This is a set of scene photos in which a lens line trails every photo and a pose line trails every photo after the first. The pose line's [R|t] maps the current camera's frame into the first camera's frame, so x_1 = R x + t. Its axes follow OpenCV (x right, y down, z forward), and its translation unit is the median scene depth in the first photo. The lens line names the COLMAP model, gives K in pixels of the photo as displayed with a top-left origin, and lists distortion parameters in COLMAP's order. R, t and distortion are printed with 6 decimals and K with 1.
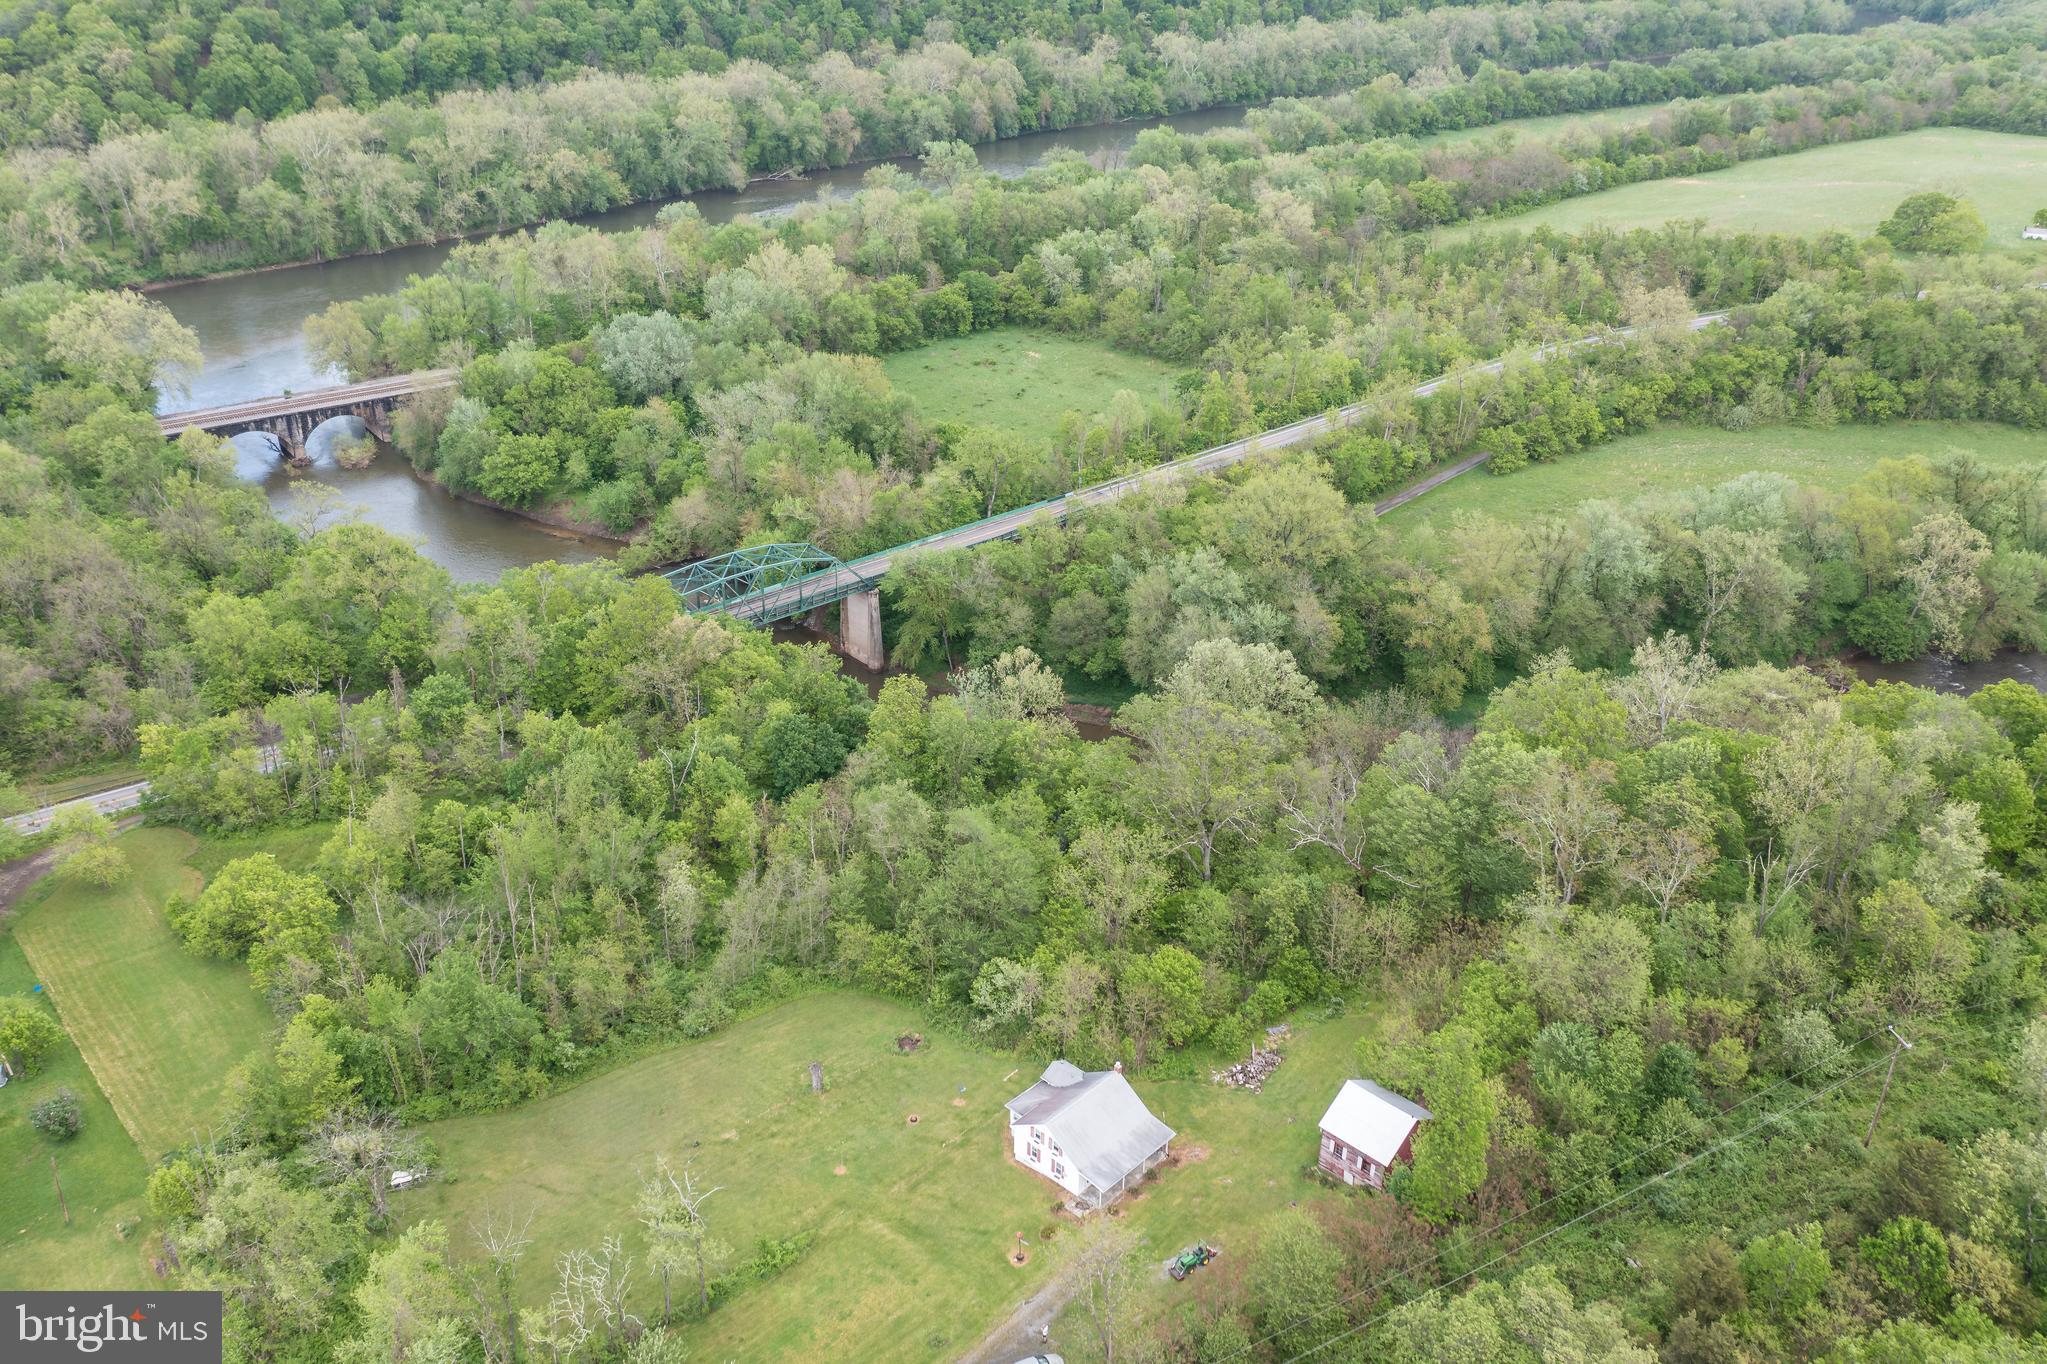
lens RADIAL K [[1618.1, 0, 1025.0], [0, 1618.1, 684.6], [0, 0, 1]] dist [-0.017536, 0.006896]
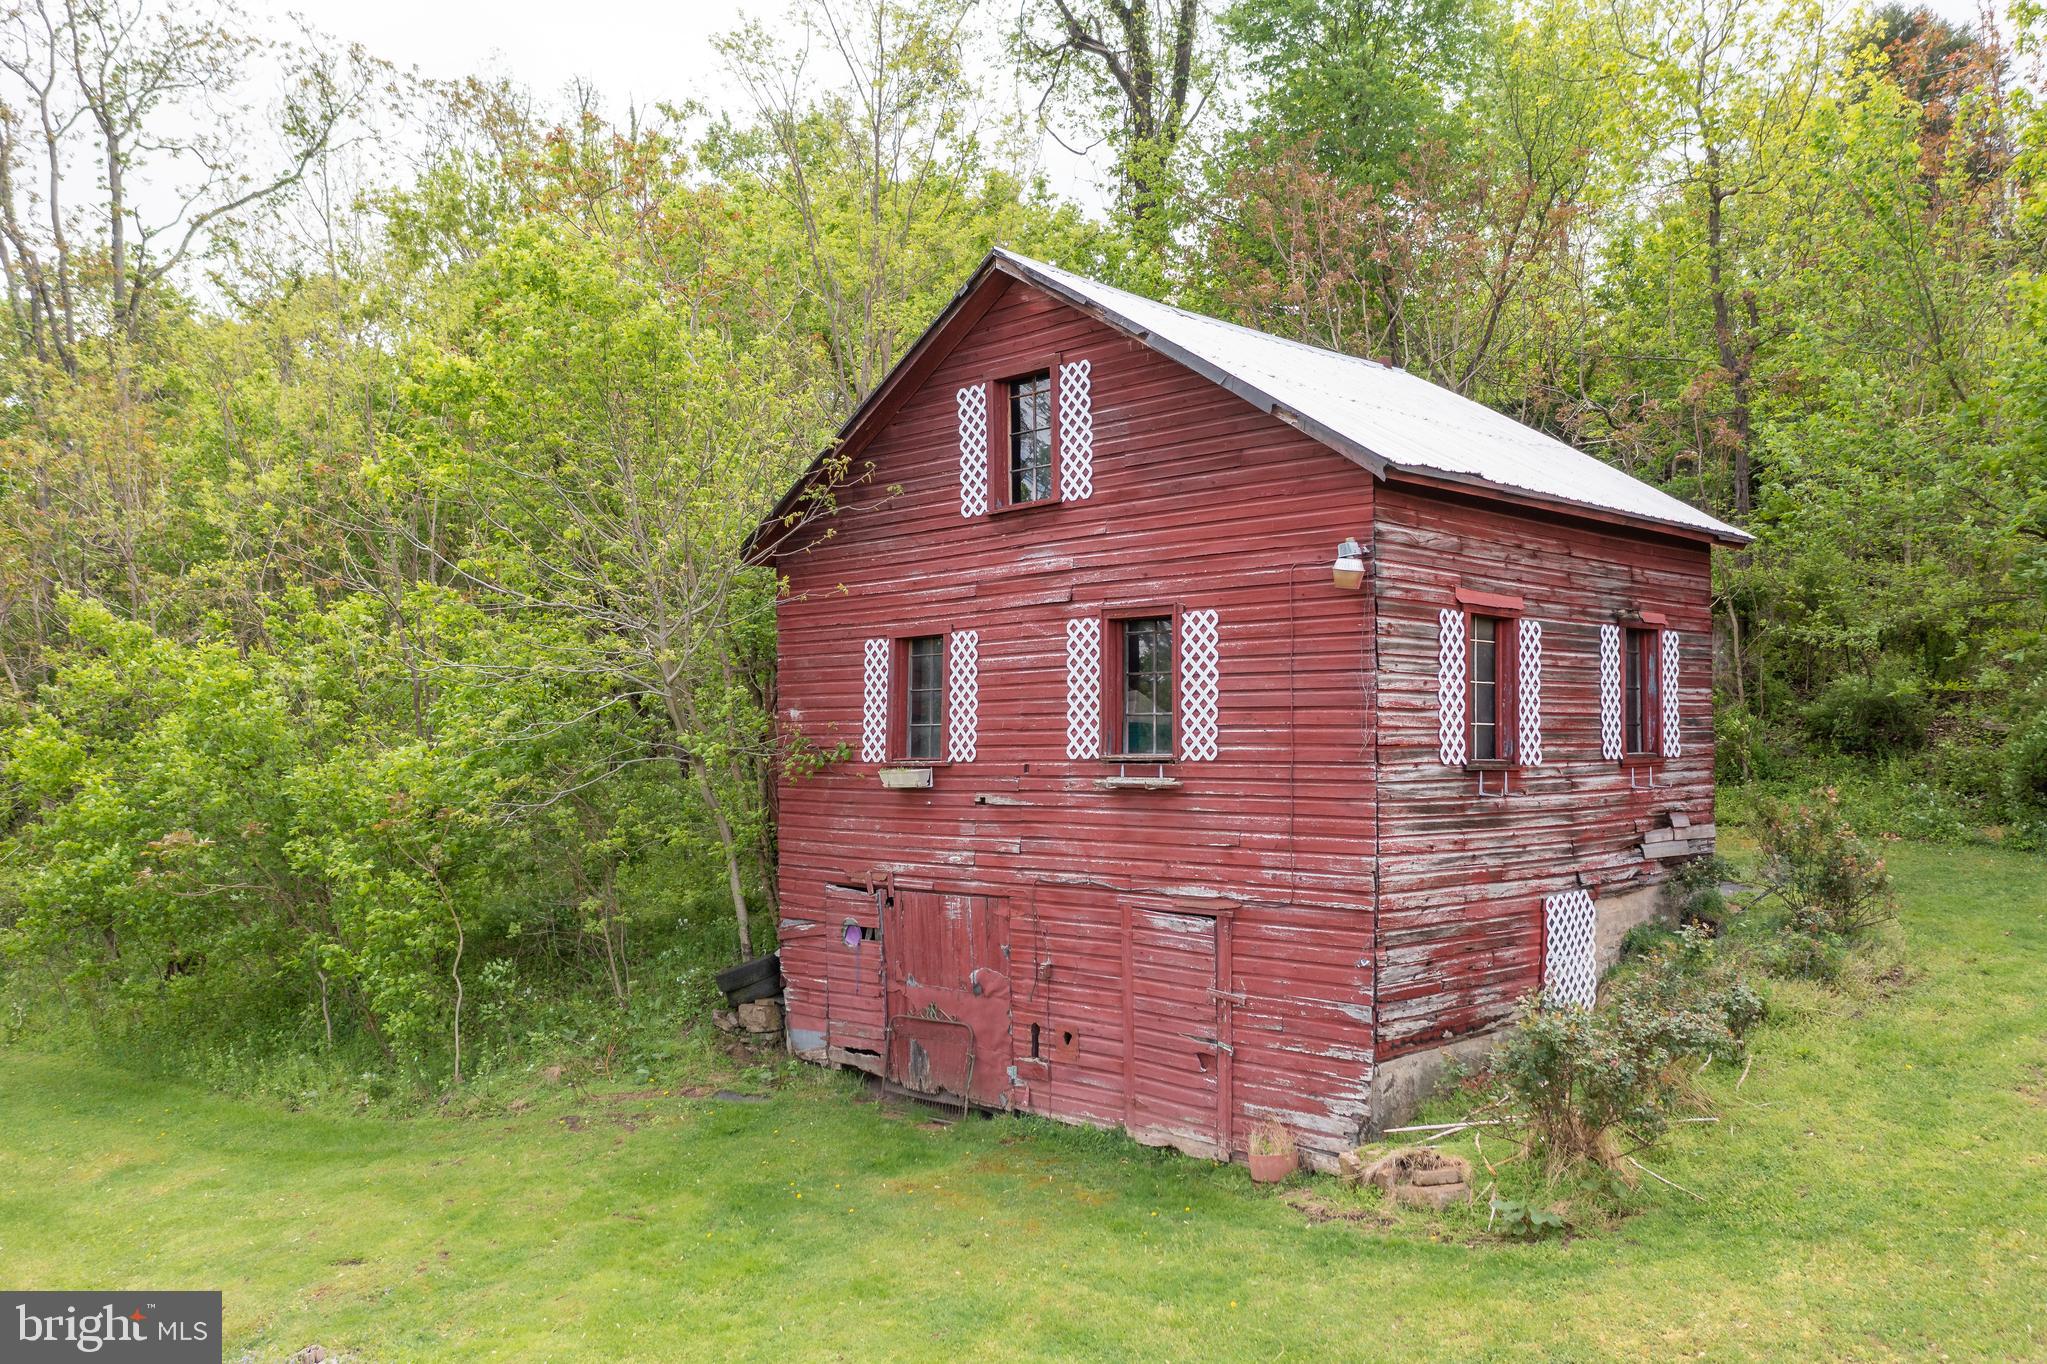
lens RADIAL K [[1618.1, 0, 1053.4], [0, 1618.1, 683.3], [0, 0, 1]] dist [-0.017536, 0.006896]
pose [[-0.007525, 0.027894, 0.999583, 0.028928], [0.465124, 0.884992, -0.021195, 0.083122], [-0.885214, 0.464770, -0.019634, 0.307097]]
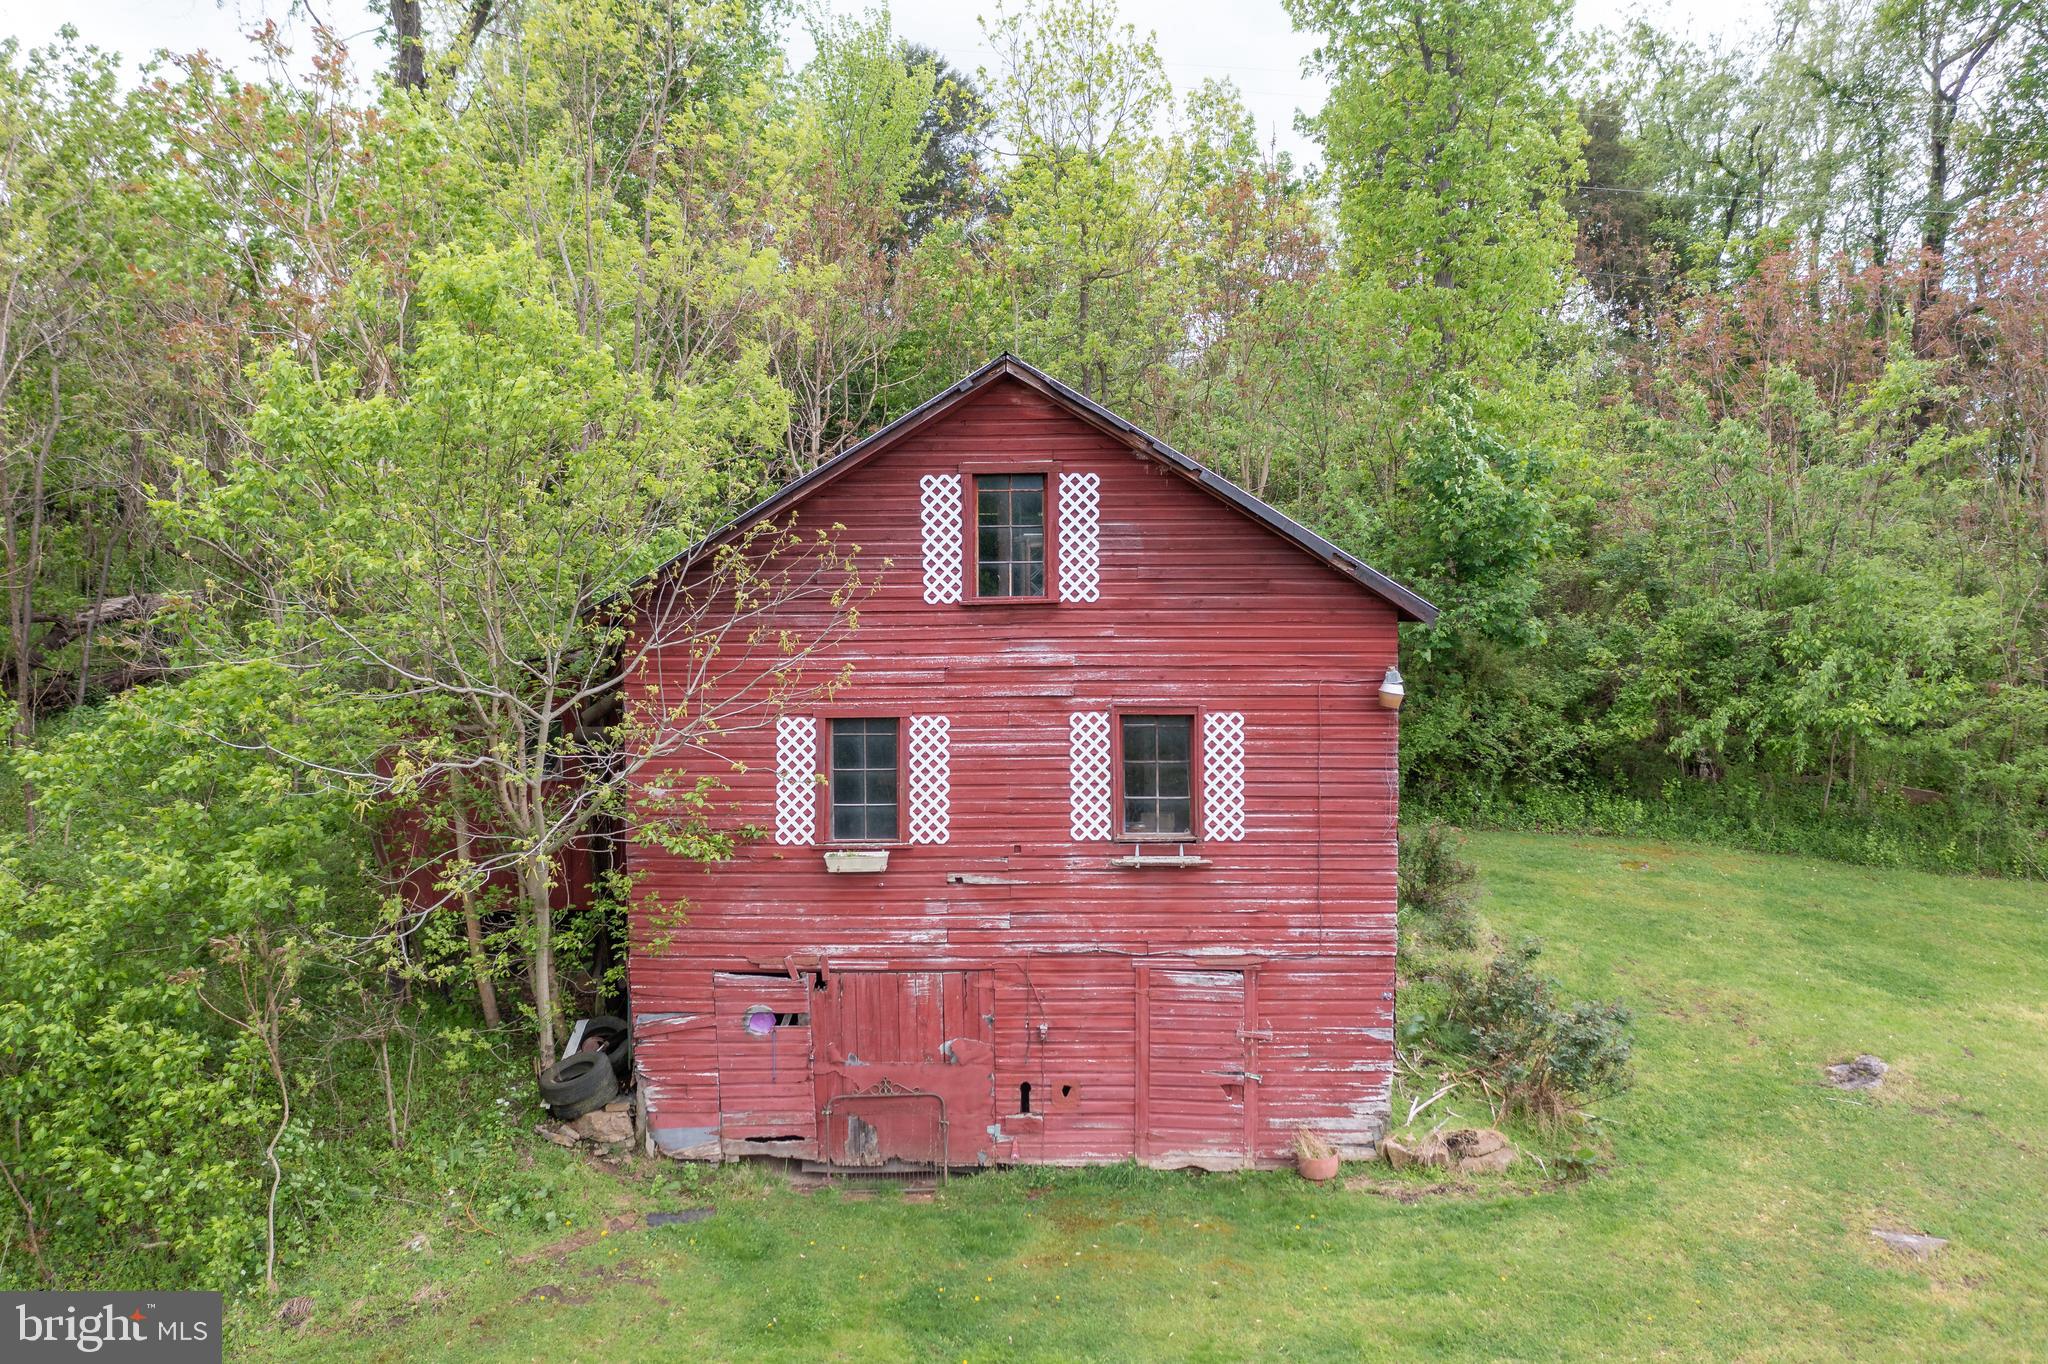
lens RADIAL K [[1618.9, 0, 1028.0], [0, 1618.9, 672.3], [0, 0, 1]] dist [-0.017536, 0.006896]
pose [[-0.689136, -0.037112, 0.723681, 0.036248], [0.331537, 0.871882, 0.360423, 0.068182], [-0.644341, 0.488307, -0.588542, 0.325879]]
